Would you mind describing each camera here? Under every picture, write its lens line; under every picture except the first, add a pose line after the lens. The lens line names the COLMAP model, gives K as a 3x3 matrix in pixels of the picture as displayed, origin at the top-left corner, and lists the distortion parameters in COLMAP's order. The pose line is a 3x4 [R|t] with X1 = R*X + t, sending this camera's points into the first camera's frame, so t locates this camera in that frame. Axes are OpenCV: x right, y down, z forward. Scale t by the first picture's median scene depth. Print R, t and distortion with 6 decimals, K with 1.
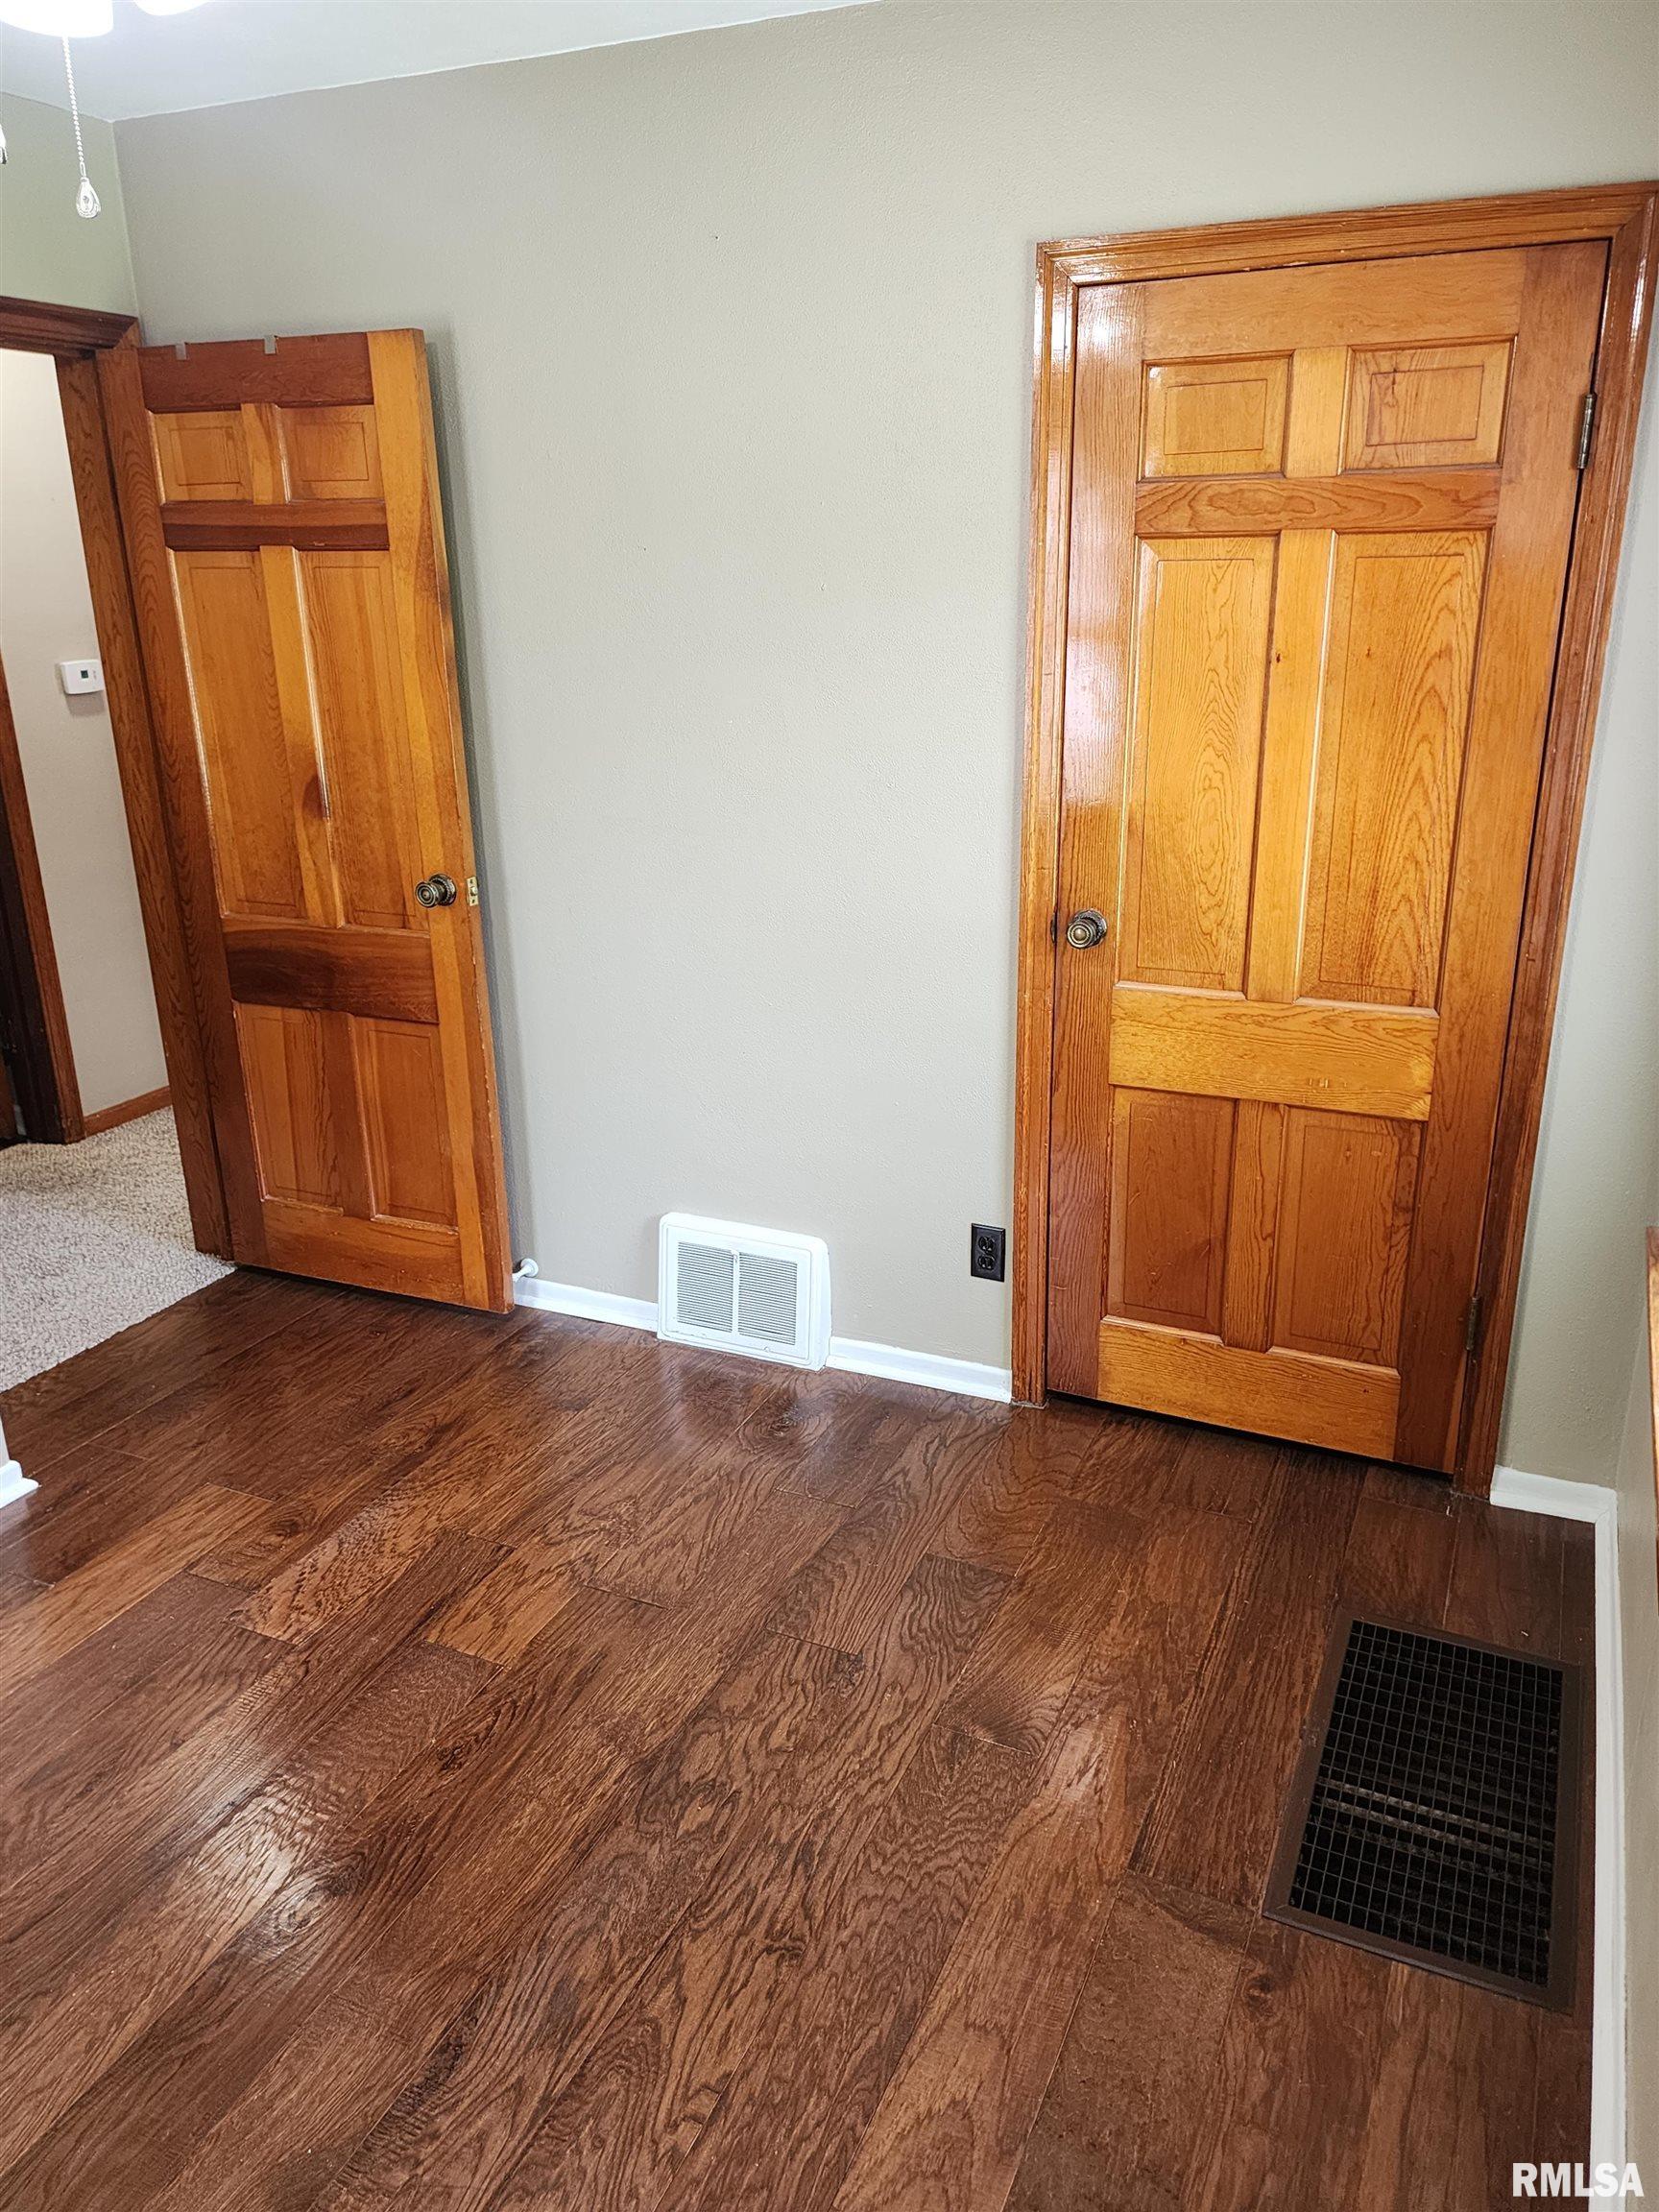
lens RADIAL K [[1563.7, 0, 841.8], [0, 1563.7, 1042.4], [0, 0, 1]] dist [0.085054, -0.083183]
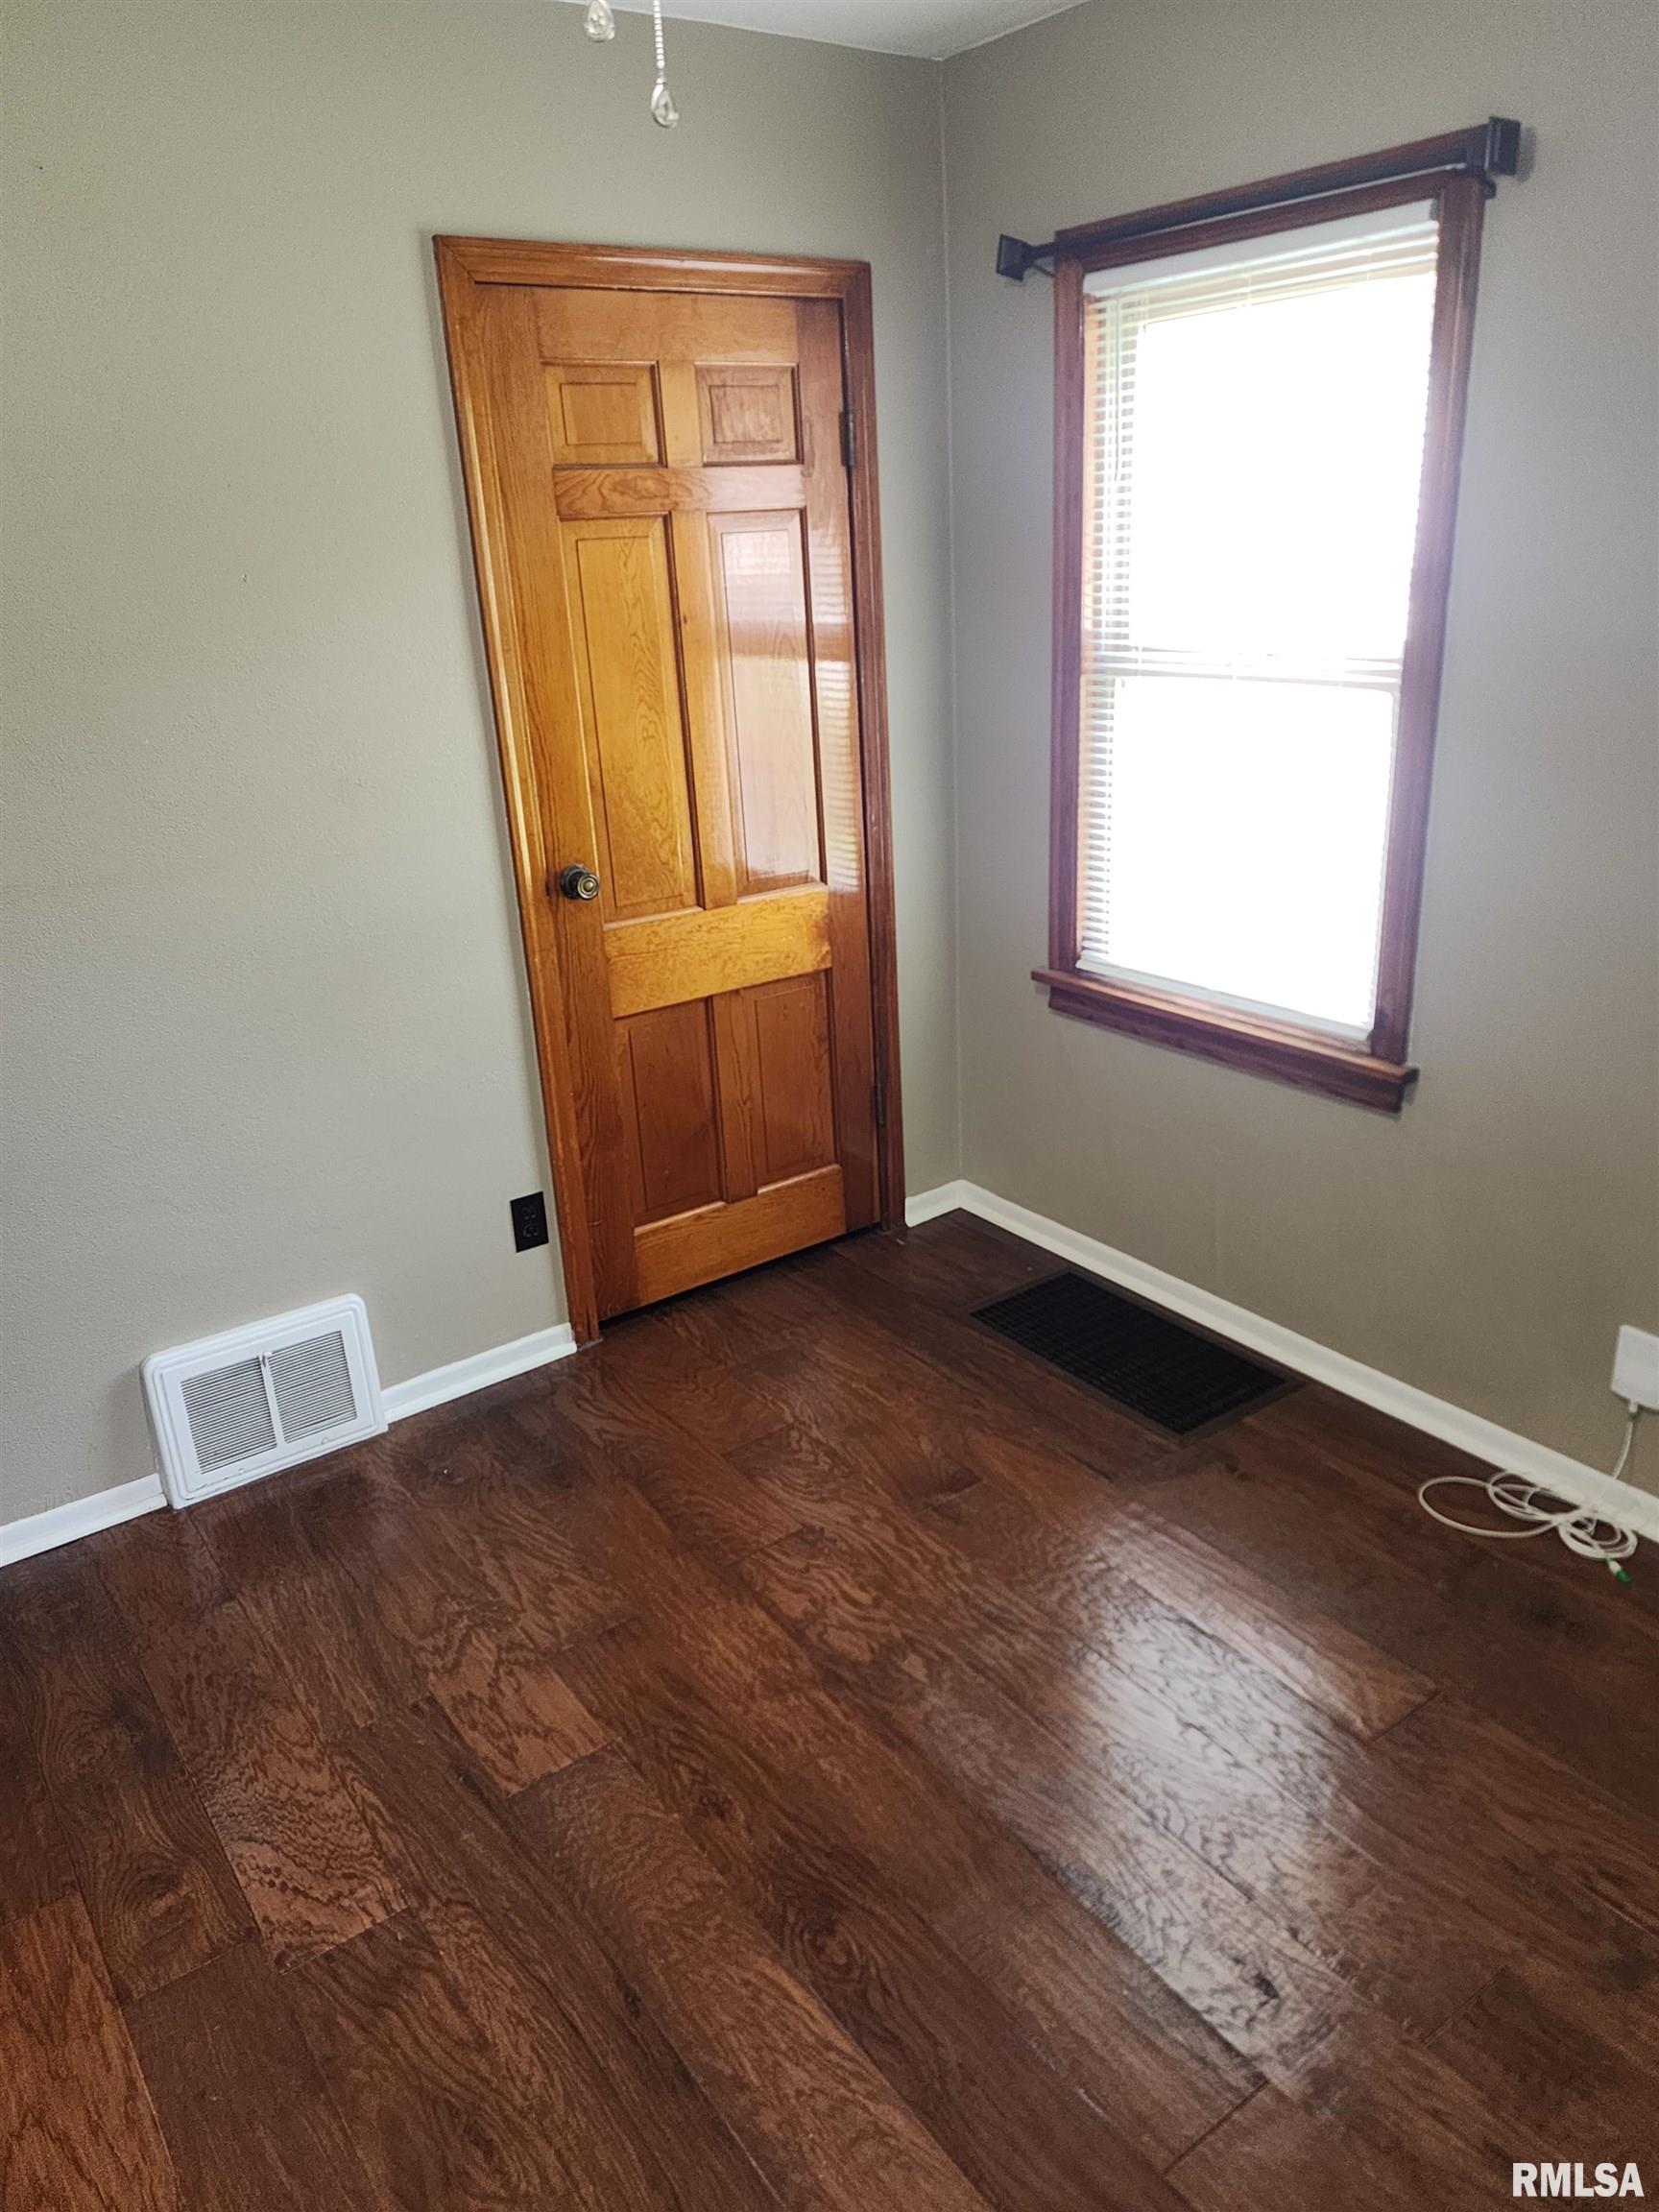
lens RADIAL K [[1563.7, 0, 824.6], [0, 1563.7, 1049.7], [0, 0, 1]] dist [0.085054, -0.083183]
pose [[0.504651, -0.281150, 0.816261, -0.684357], [0.293157, 0.945114, 0.144288, -0.070923], [-0.812026, 0.166478, 0.559373, 0.278362]]
